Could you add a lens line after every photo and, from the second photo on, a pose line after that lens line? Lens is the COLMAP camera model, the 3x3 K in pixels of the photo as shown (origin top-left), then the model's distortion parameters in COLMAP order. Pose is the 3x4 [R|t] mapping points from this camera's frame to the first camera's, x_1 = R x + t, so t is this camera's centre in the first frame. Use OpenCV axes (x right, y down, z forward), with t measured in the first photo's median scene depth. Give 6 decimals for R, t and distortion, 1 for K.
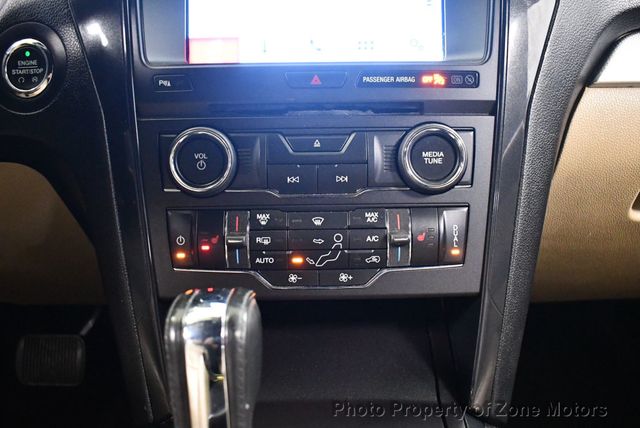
lens RADIAL K [[647.2, 0, 318.7], [0, 647.2, 212.5], [0, 0, 1]] dist [-0.107781, 0.000000]
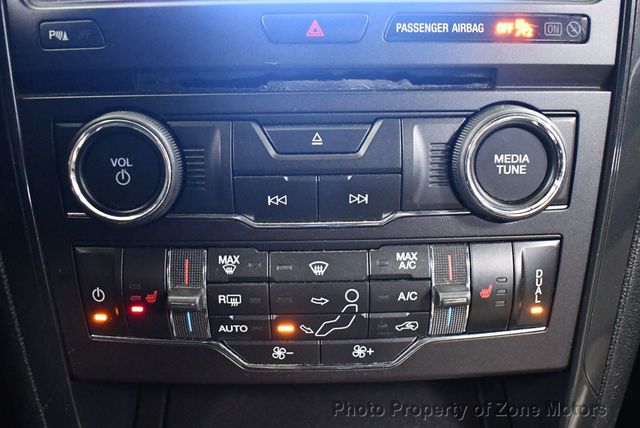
lens RADIAL K [[647.2, 0, 318.8], [0, 647.2, 216.2], [0, 0, 1]] dist [-0.107781, 0.000000]
pose [[0.999971, -0.002212, 0.007311, -0.005354], [0.001073, 0.988334, 0.152297, -0.126183], [-0.007563, -0.152285, 0.988308, 0.401963]]
